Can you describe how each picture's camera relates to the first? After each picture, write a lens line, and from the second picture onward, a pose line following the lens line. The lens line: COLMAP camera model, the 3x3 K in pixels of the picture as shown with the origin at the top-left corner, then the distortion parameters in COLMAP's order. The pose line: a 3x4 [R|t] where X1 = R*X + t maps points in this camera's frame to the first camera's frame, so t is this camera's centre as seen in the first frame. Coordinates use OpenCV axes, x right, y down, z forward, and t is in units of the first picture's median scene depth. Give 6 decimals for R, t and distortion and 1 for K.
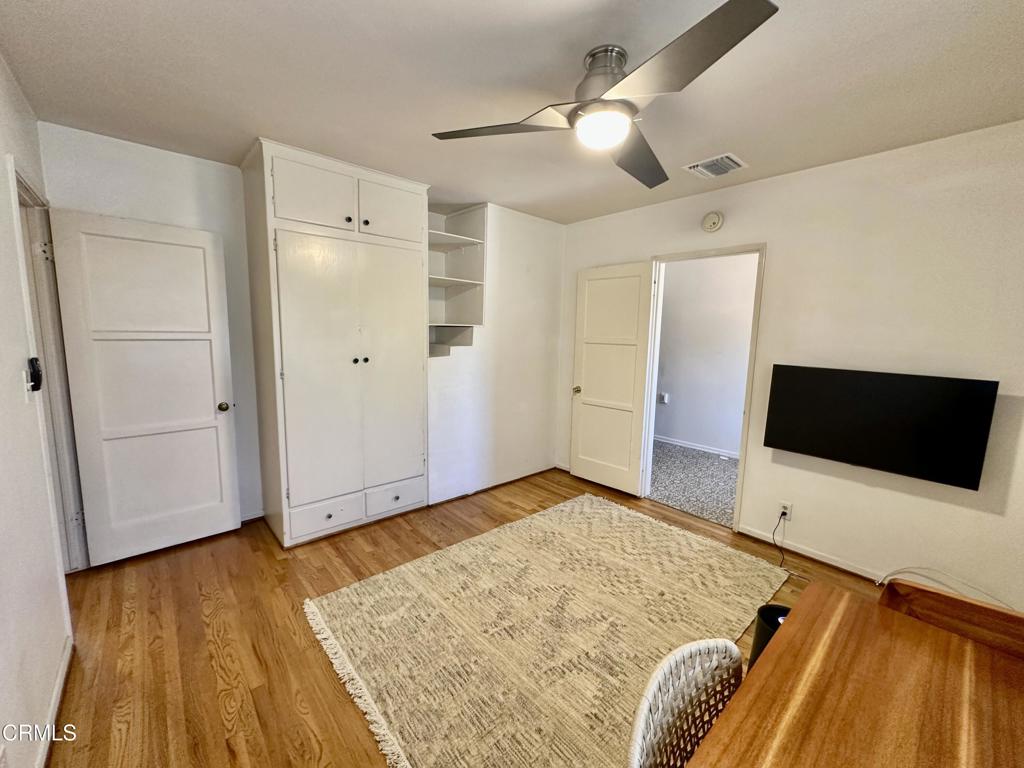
lens RADIAL K [[410.7, 0, 509.8], [0, 410.7, 383.4], [0, 0, 1]] dist [-0.000645, 0.000069]
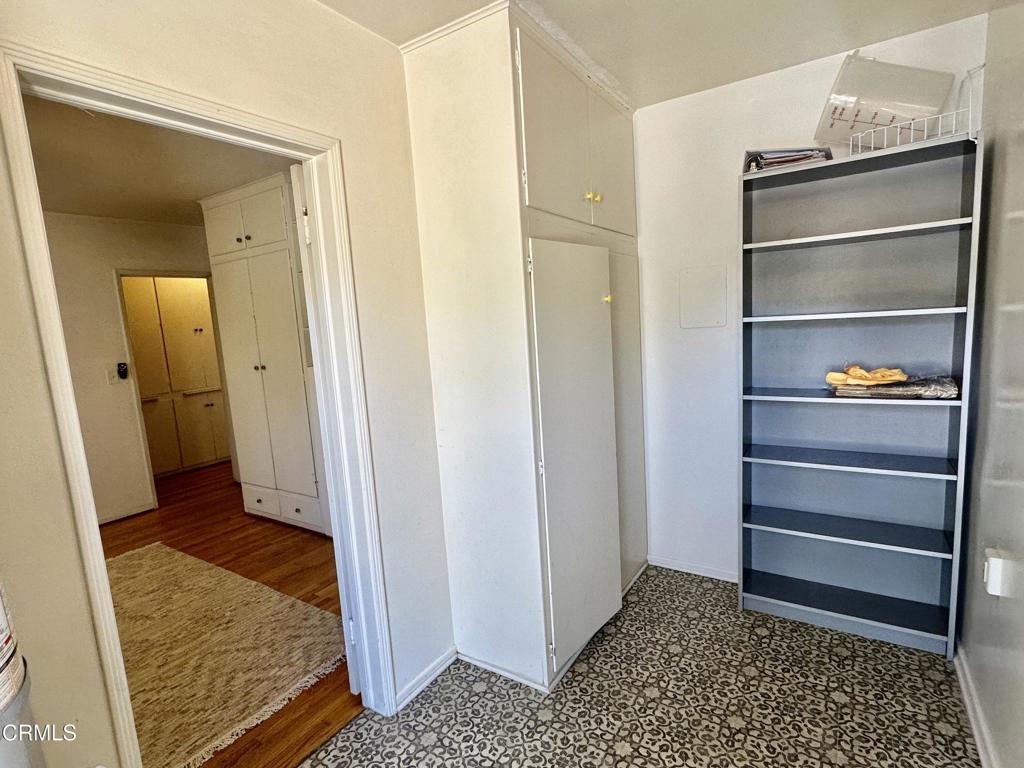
lens RADIAL K [[524.5, 0, 509.3], [0, 524.5, 388.6], [0, 0, 1]] dist [0.003141, -0.000167]
pose [[0.253031, 0.090513, -0.963215, 1.098858], [-0.054693, 0.995360, 0.079166, -0.142169], [0.965911, 0.032650, 0.256807, 1.253411]]
